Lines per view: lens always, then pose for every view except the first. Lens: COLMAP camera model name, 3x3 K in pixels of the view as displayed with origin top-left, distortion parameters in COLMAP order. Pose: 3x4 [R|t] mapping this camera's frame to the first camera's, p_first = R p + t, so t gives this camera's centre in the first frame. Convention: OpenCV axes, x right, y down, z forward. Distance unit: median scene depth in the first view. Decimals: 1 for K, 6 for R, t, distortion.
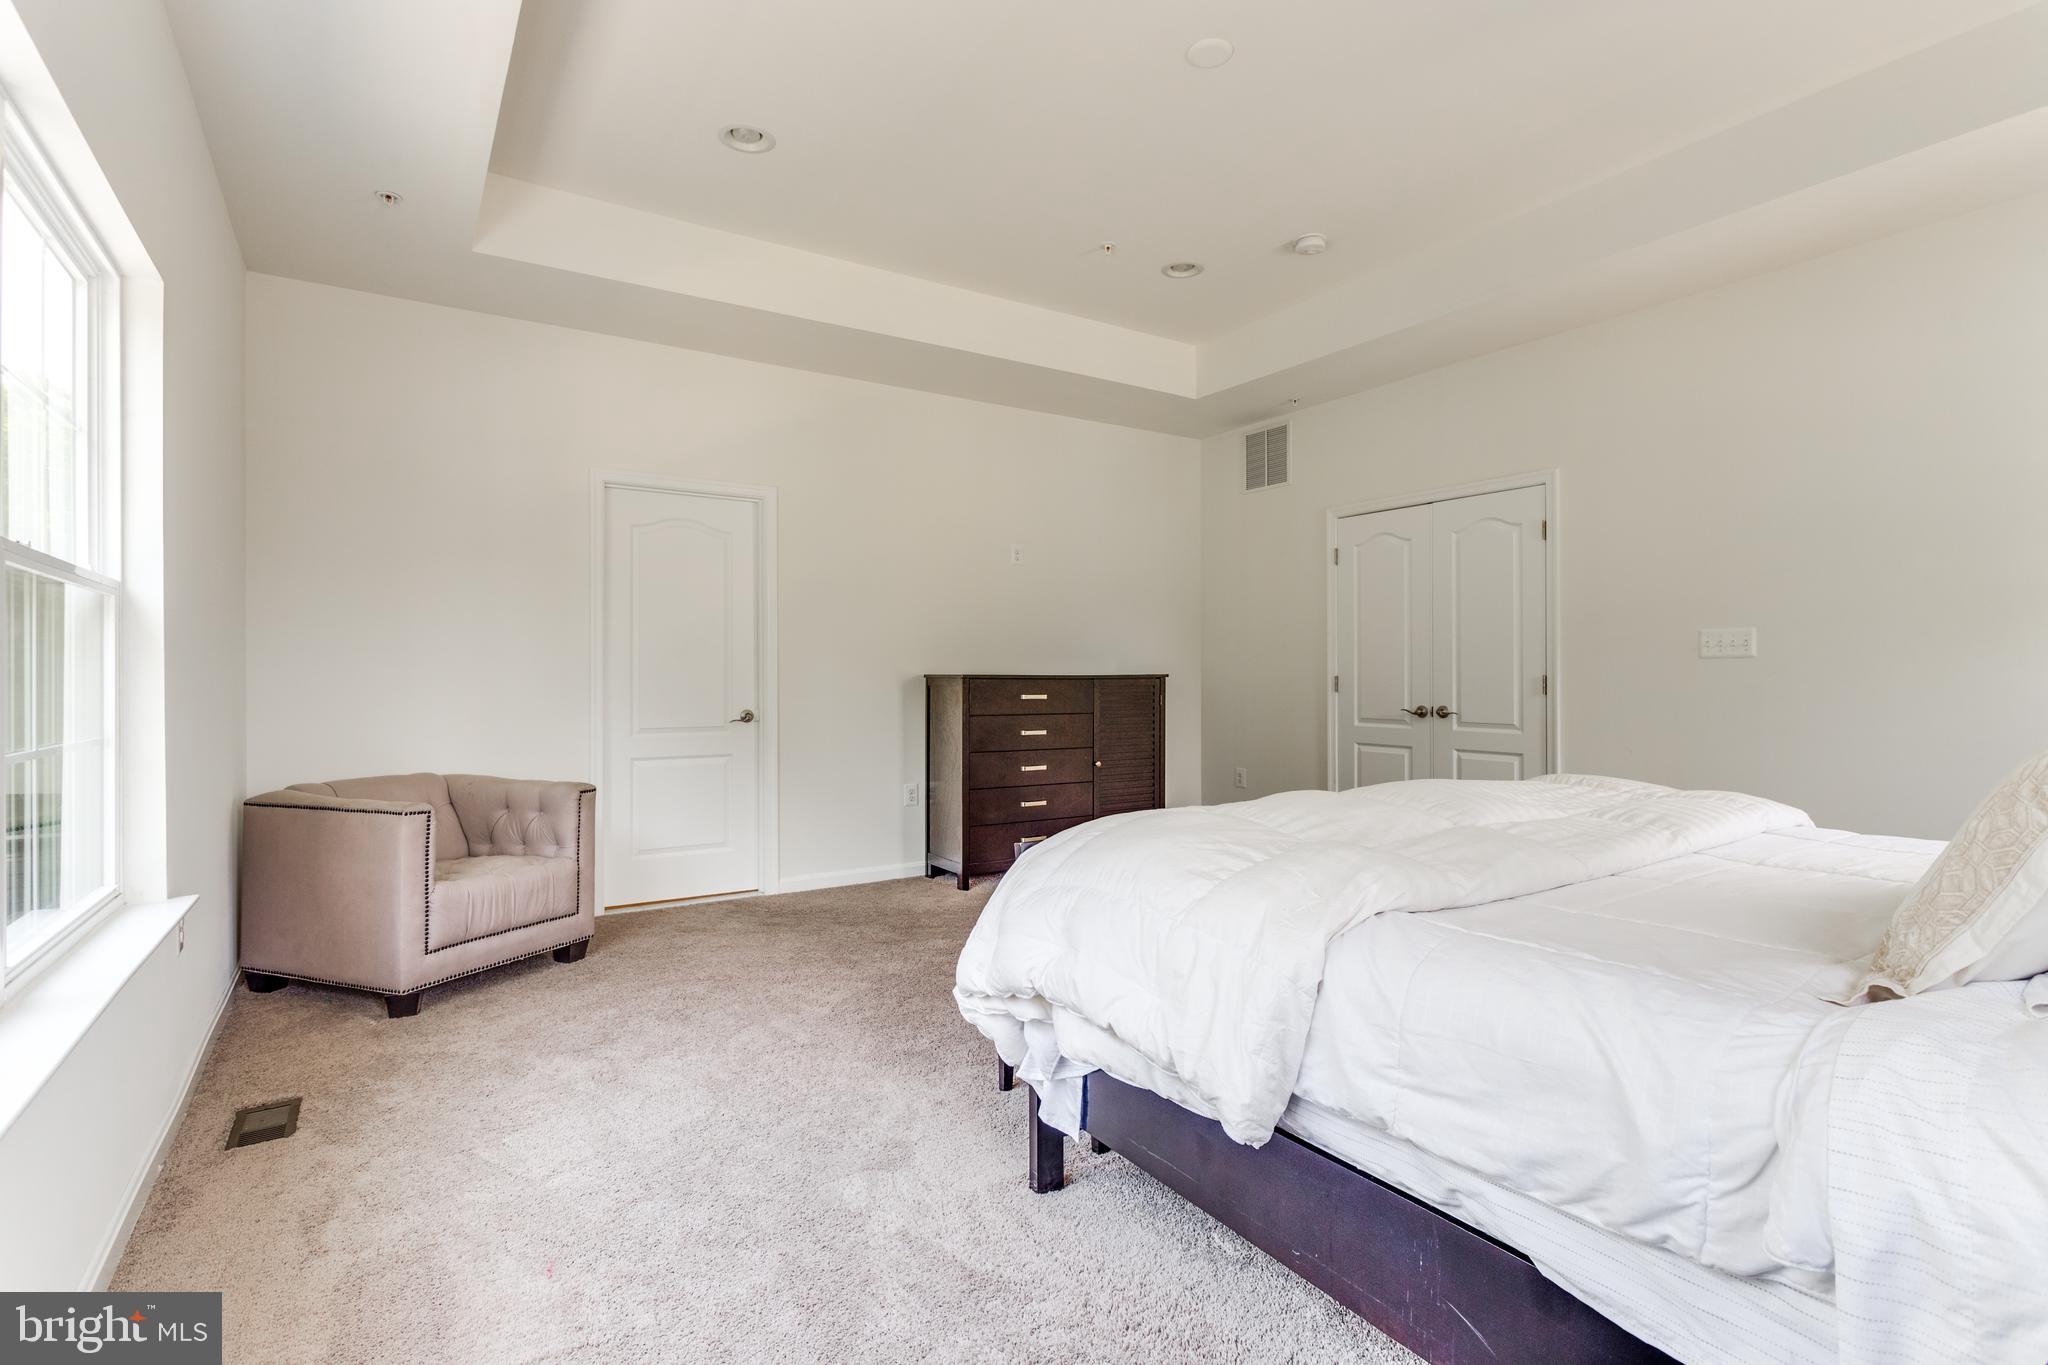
lens RADIAL K [[1010.9, 0, 1030.6], [0, 1010.9, 678.4], [0, 0, 1]] dist [0.007534, -0.001834]
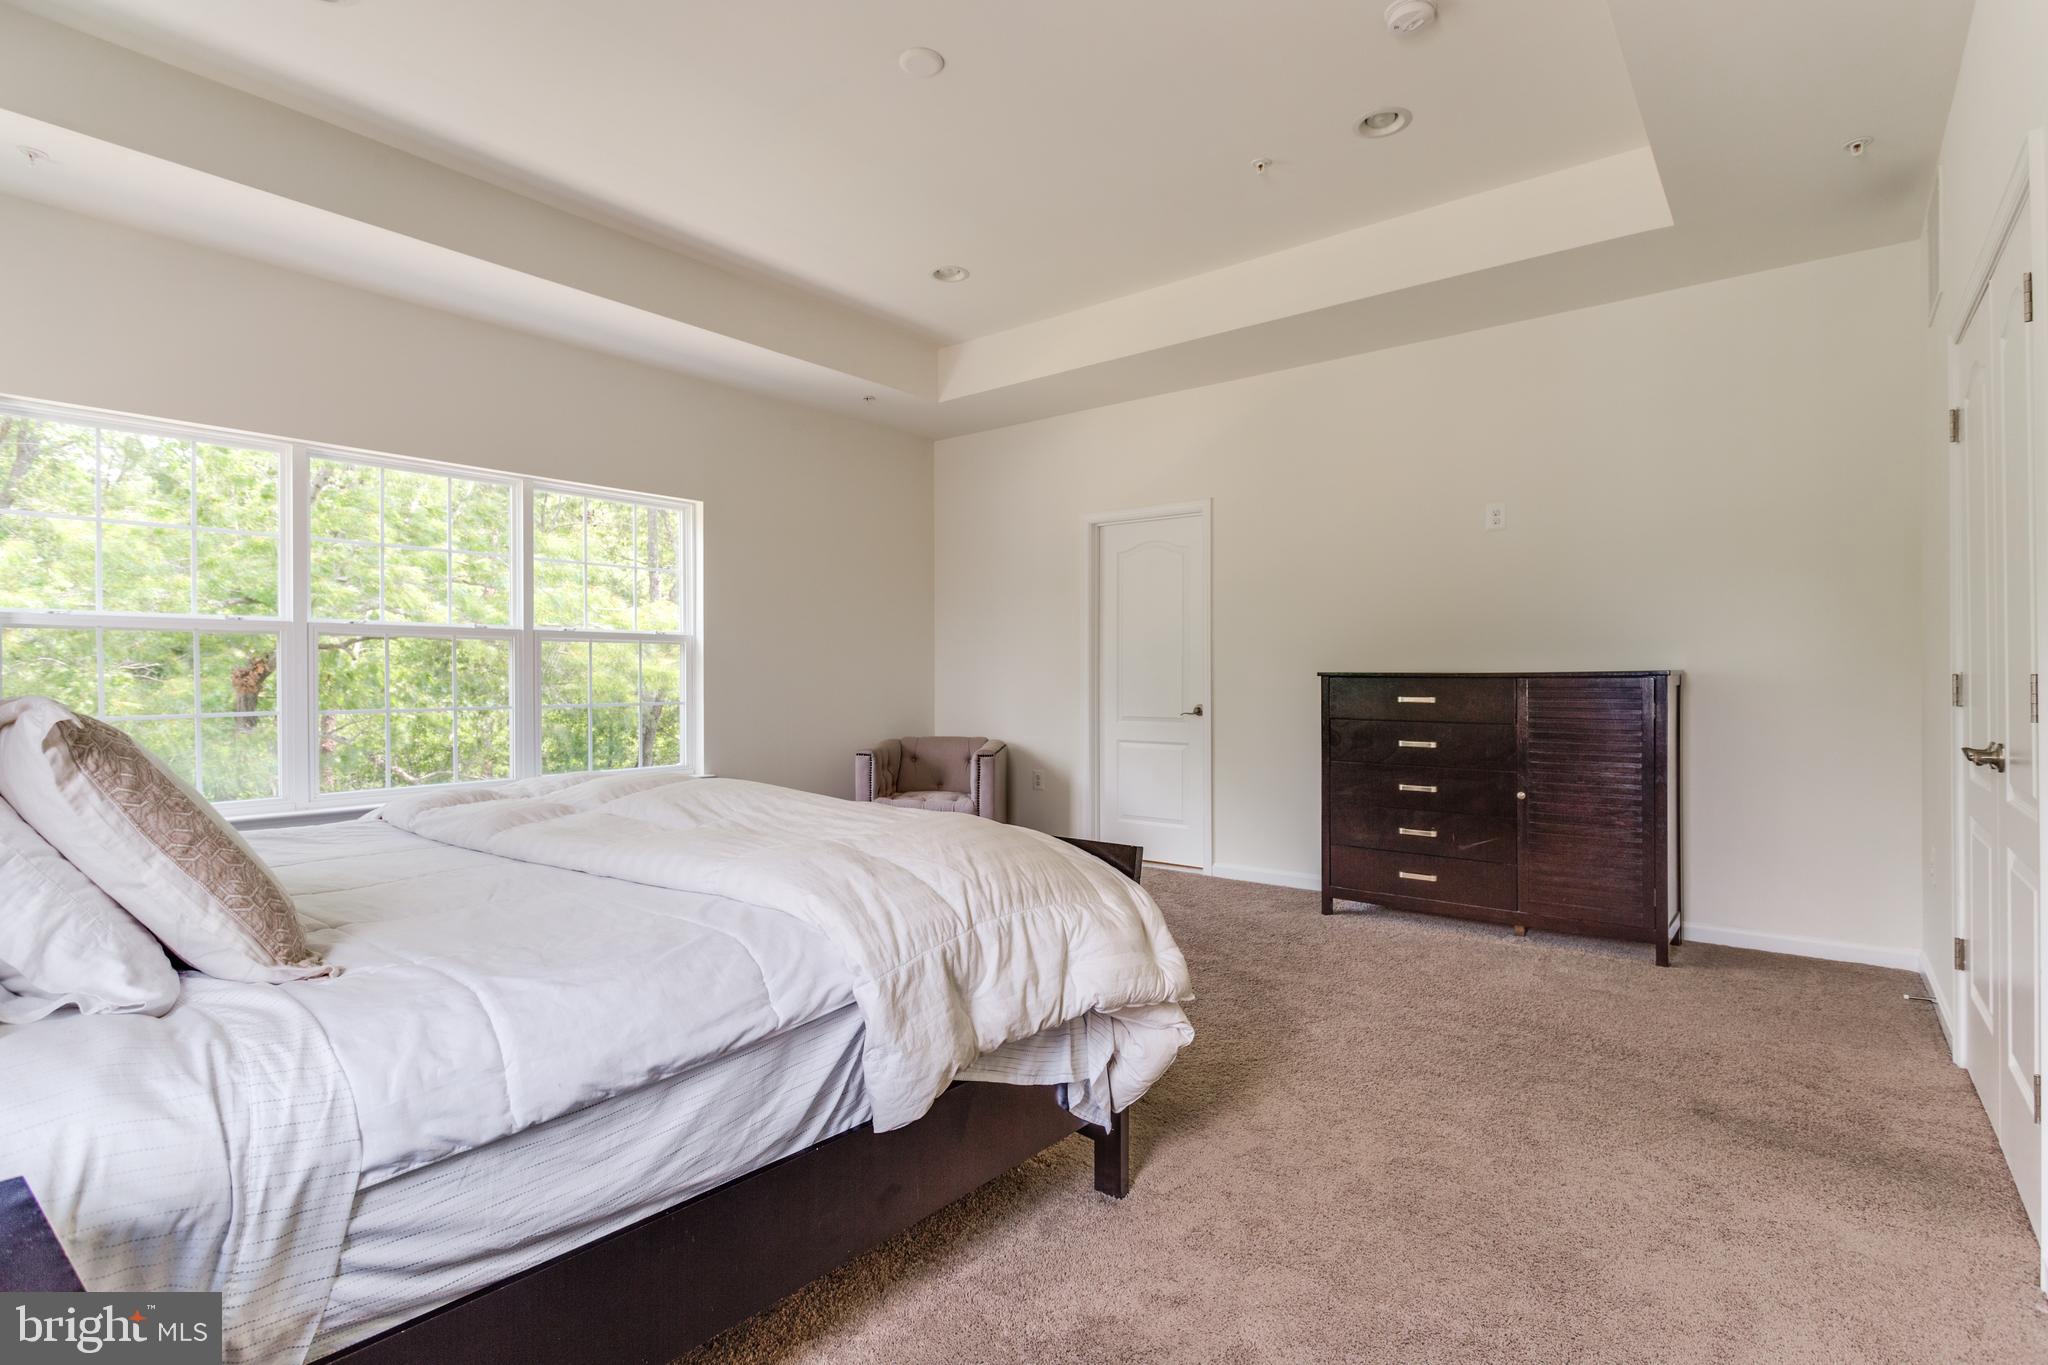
lens RADIAL K [[985.5, 0, 1025.2], [0, 985.5, 681.2], [0, 0, 1]] dist [0.006099, -0.000404]
pose [[0.299081, 0.008199, -0.954192, 0.661177], [0.002815, 0.999951, 0.009475, -0.004793], [0.954224, -0.005520, 0.299043, 0.473367]]
